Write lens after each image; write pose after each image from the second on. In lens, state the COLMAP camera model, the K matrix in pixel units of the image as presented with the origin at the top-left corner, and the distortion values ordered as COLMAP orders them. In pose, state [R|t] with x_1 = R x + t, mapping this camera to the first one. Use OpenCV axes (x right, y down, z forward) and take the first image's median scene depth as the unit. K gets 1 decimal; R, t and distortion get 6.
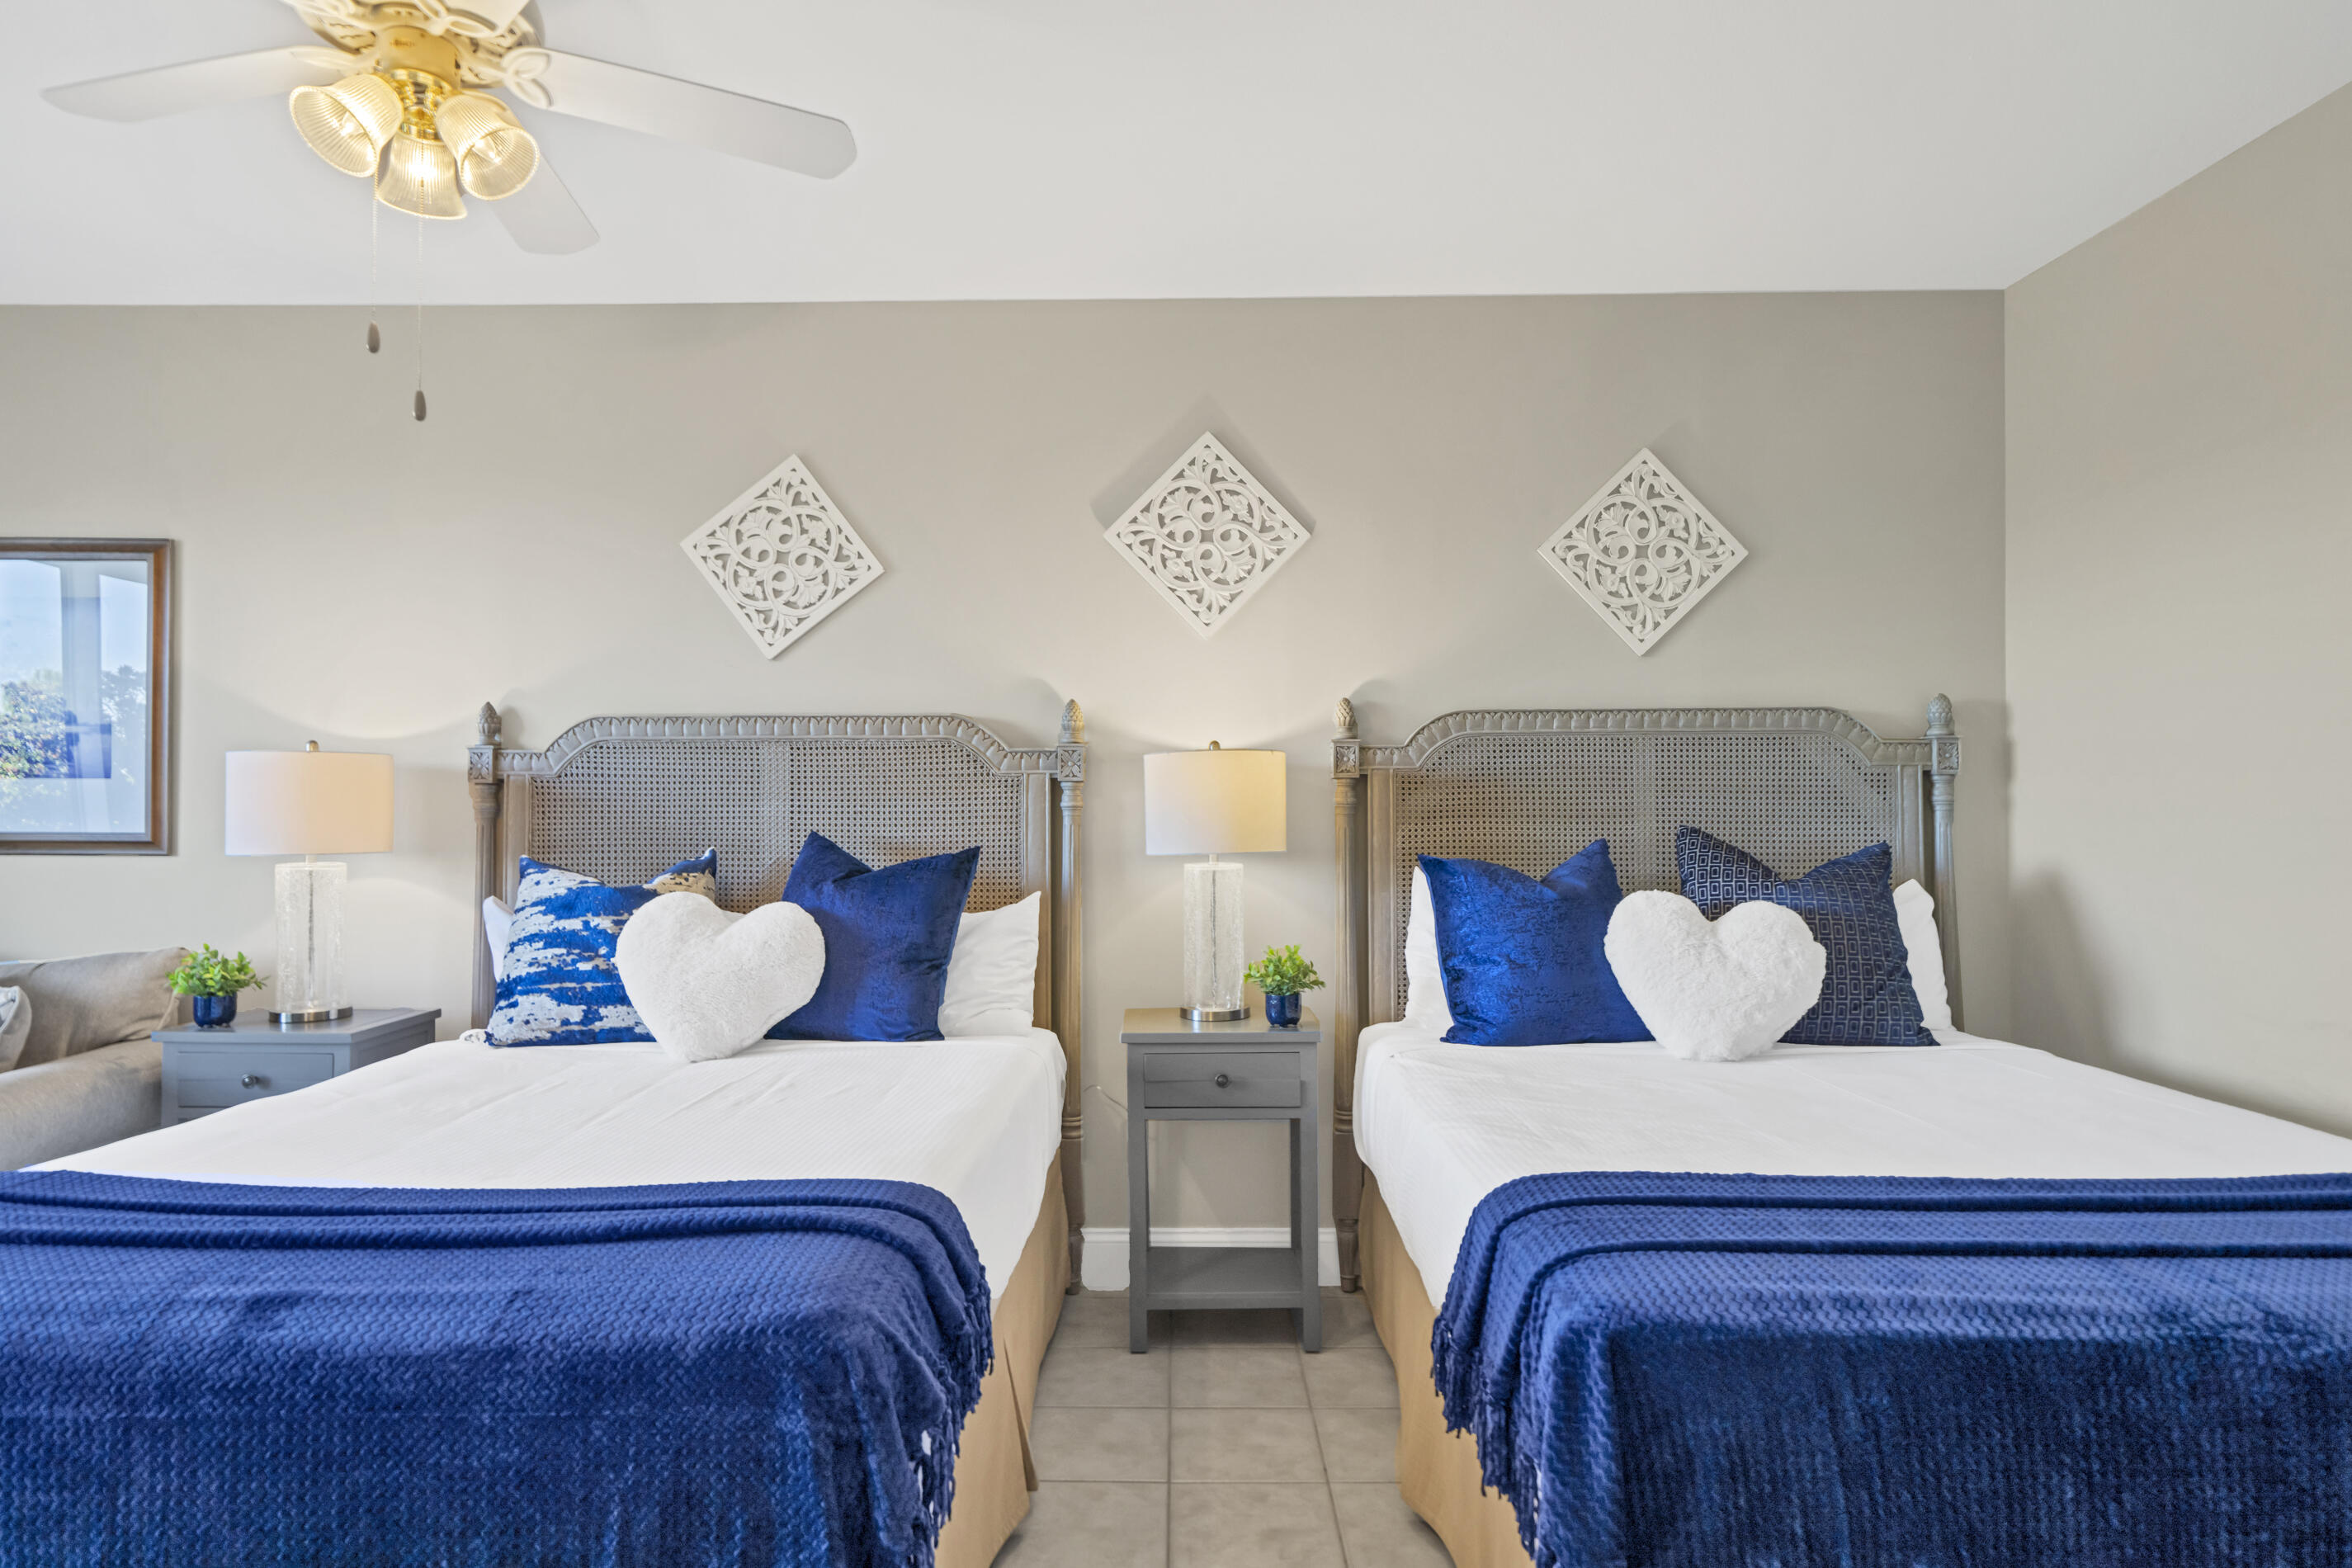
lens RADIAL K [[1274.5, 0, 1156.9], [0, 1274.5, 796.5], [0, 0, 1]] dist [-0.001024, -0.000565]
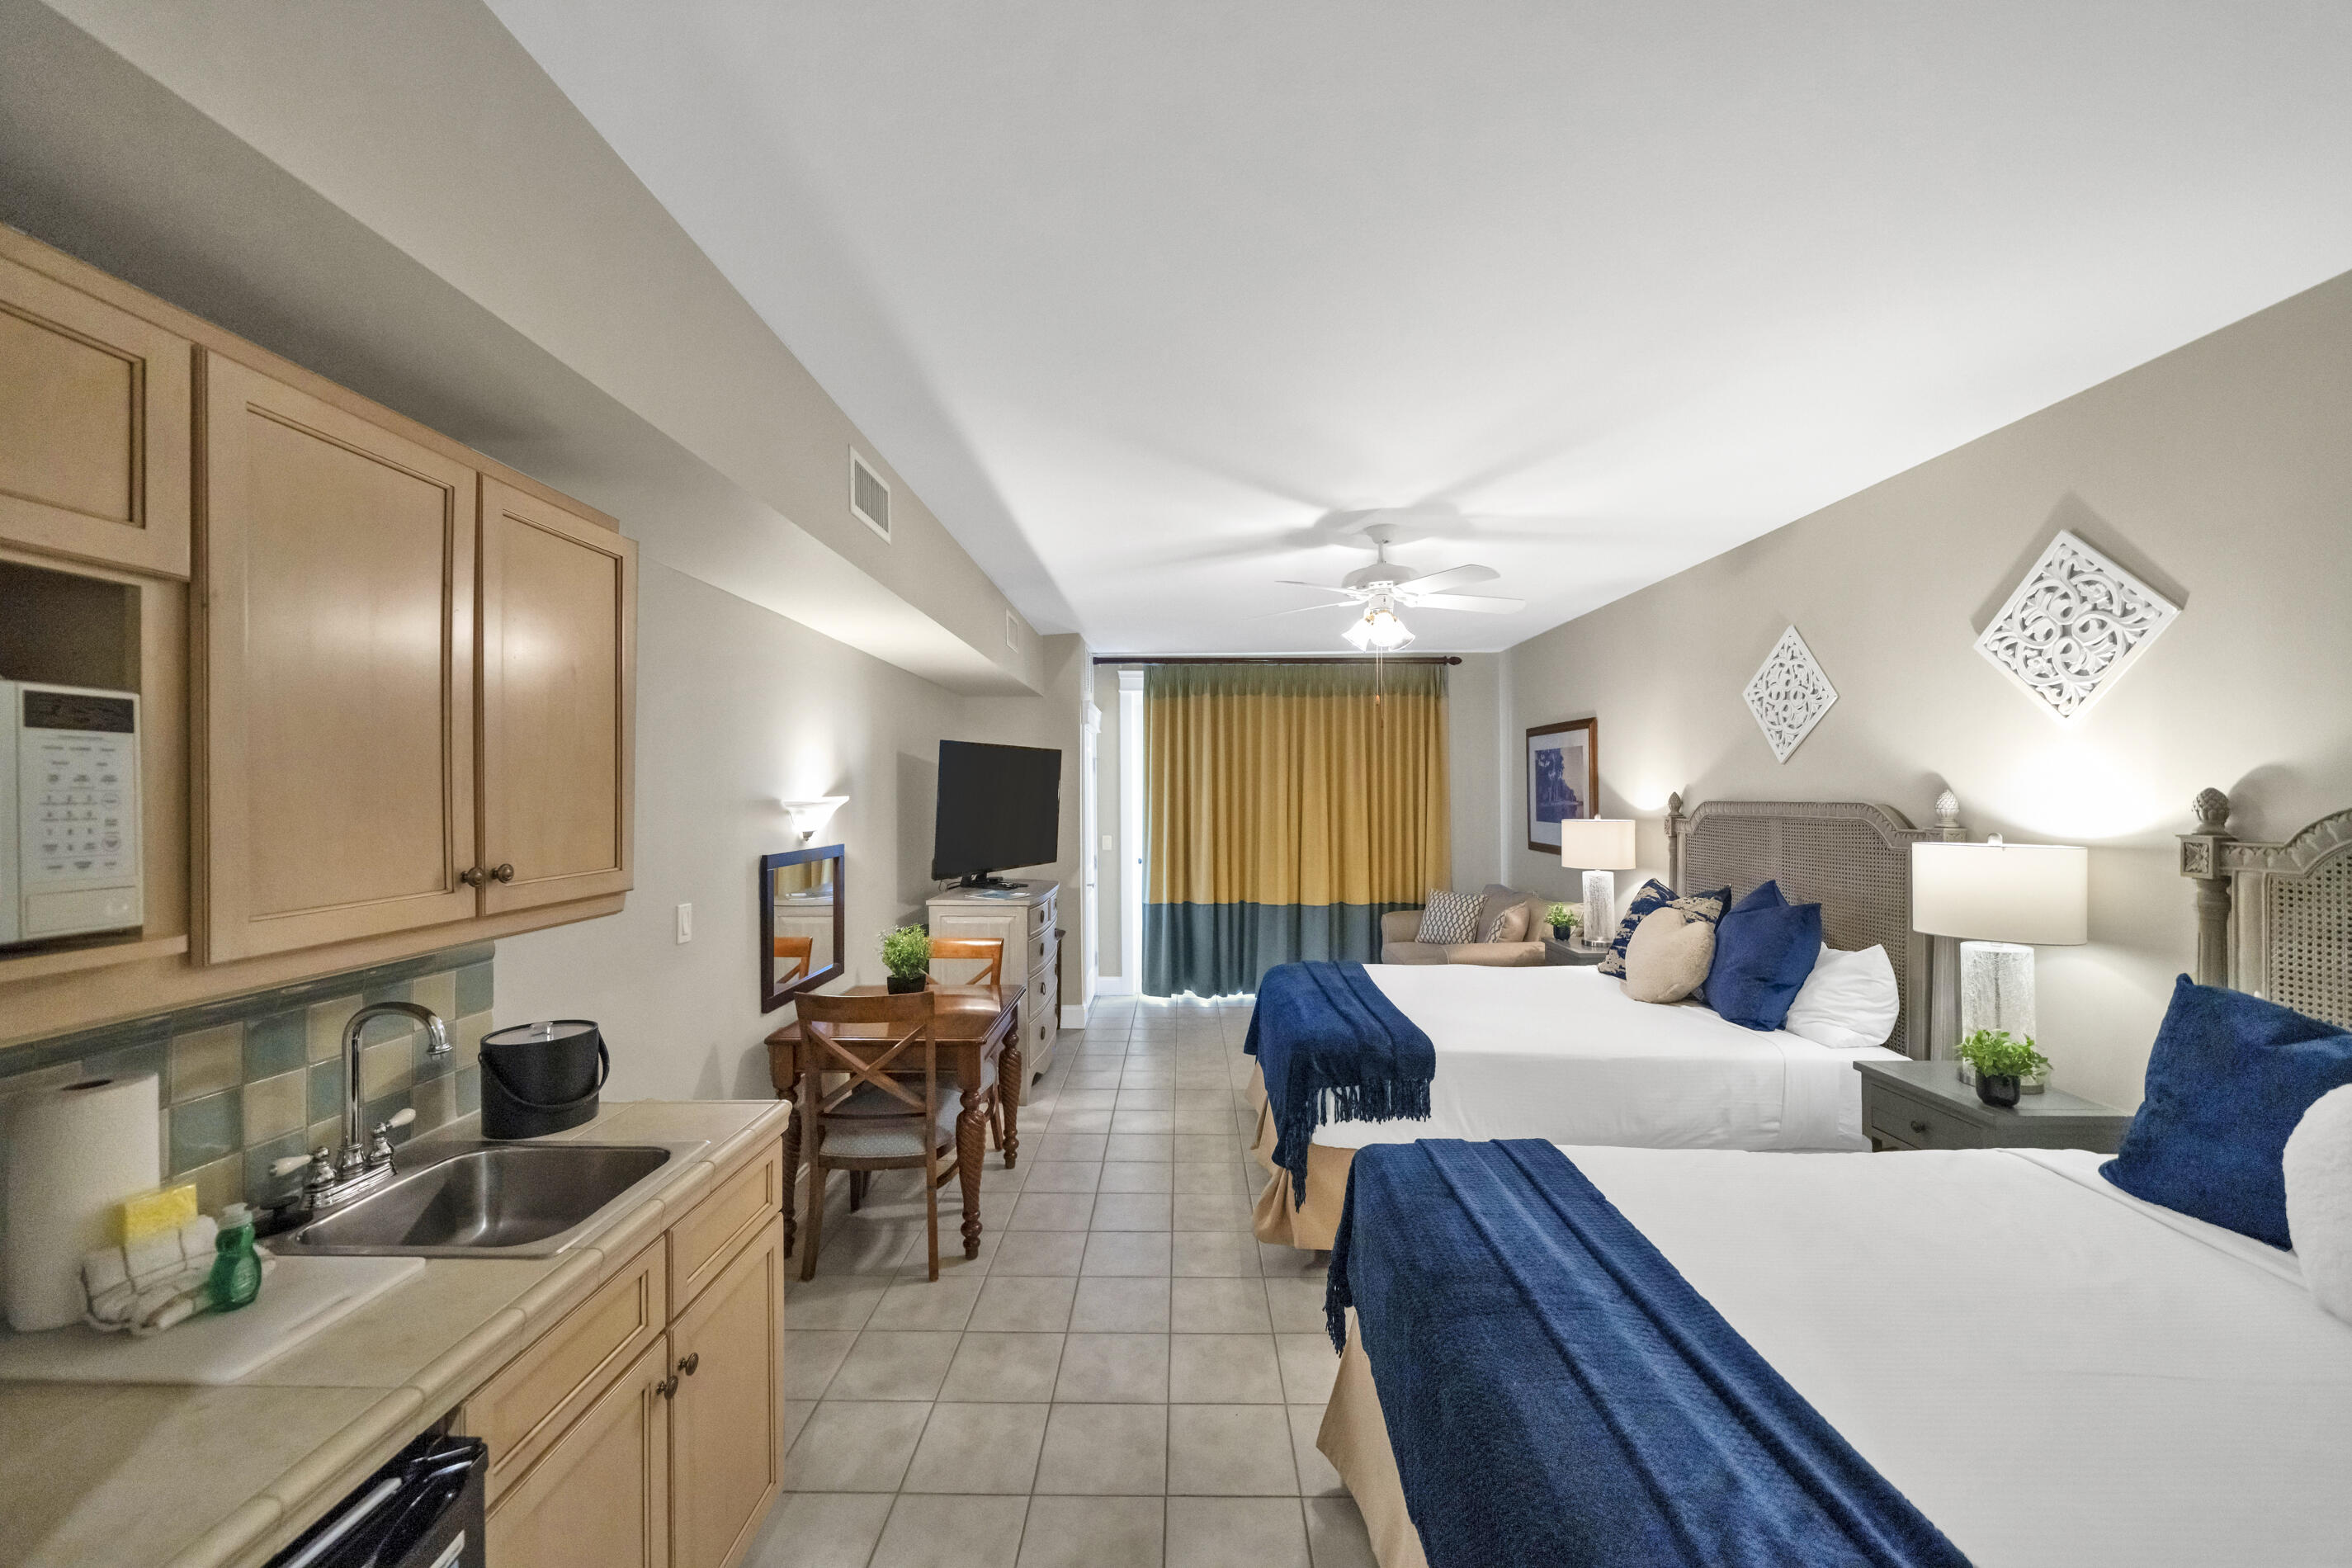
lens RADIAL K [[886.4, 0, 1174.9], [0, 886.4, 787.6], [0, 0, 1]] dist [0.000519, -0.000551]
pose [[0.005577, -0.005831, -0.999967, 0.753629], [0.010265, 0.999931, -0.005774, -0.080746], [0.999932, -0.010232, 0.005636, 0.272331]]
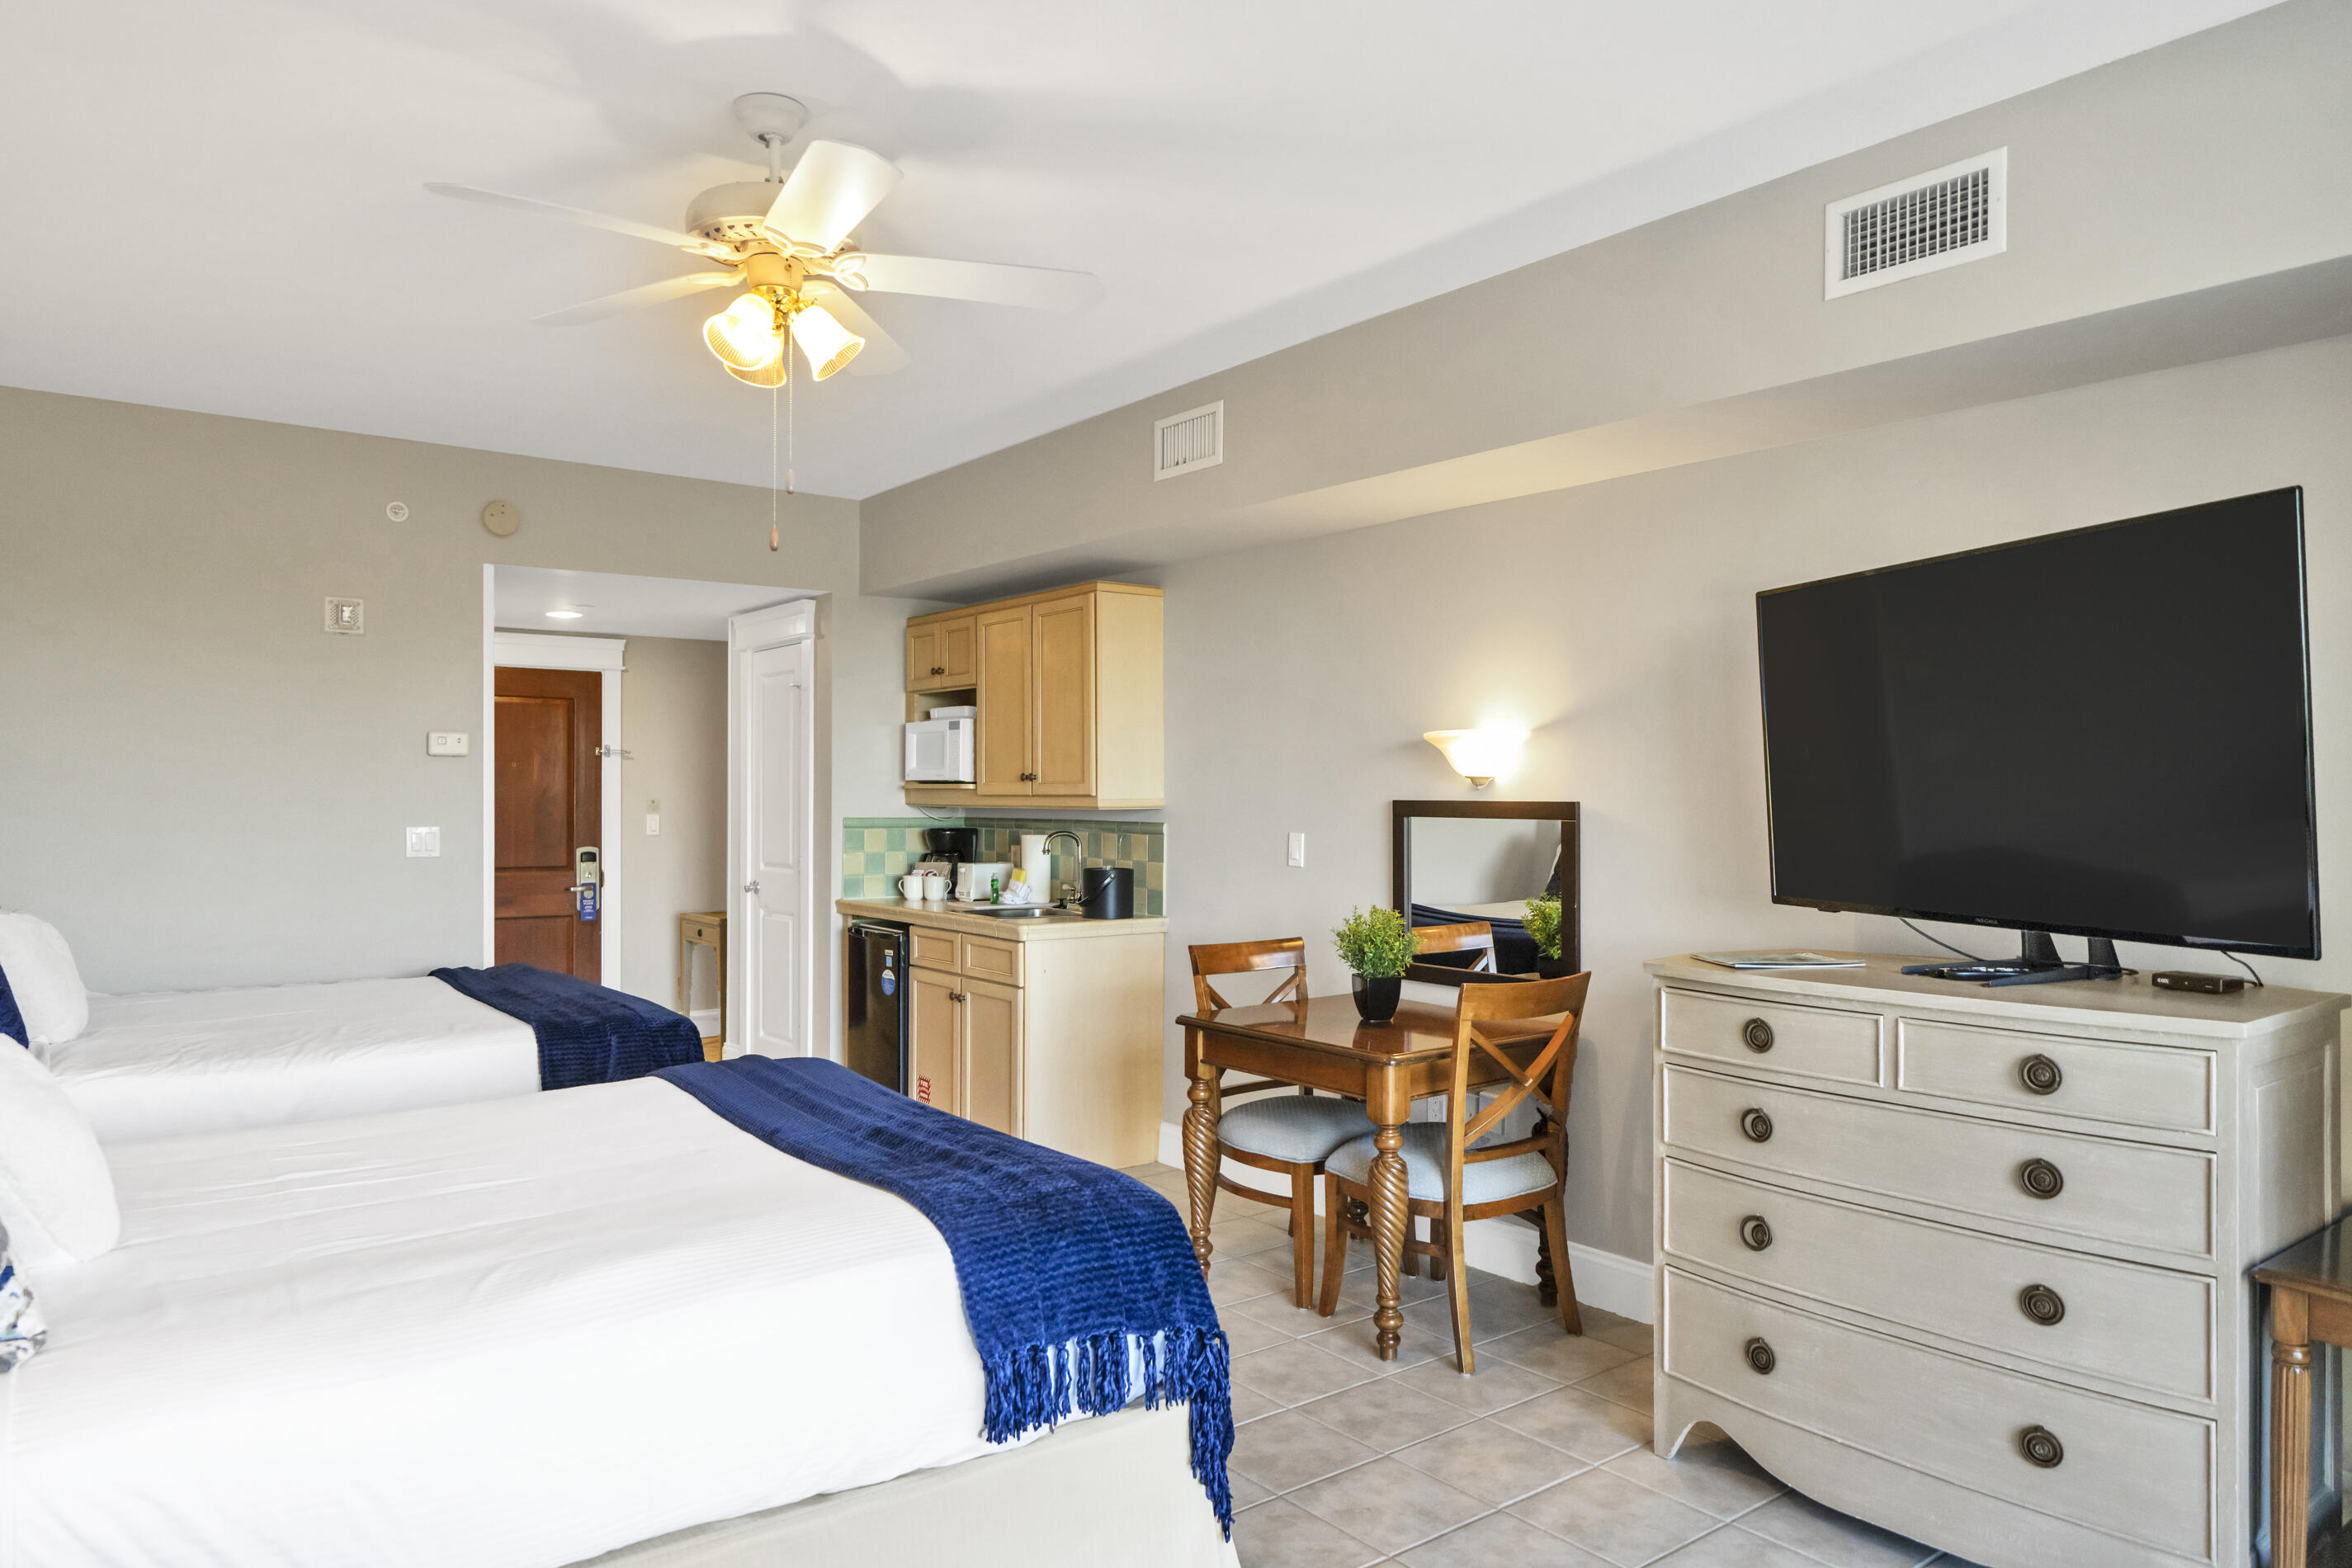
lens RADIAL K [[1538.7, 0, 1159.4], [0, 1538.7, 797.7], [0, 0, 1]] dist [0.000904, 0.000649]
pose [[-0.611298, -0.004368, 0.791388, -1.092669], [-0.007341, 0.999973, -0.000151, -0.023537], [-0.791366, -0.005902, -0.611314, 0.872098]]
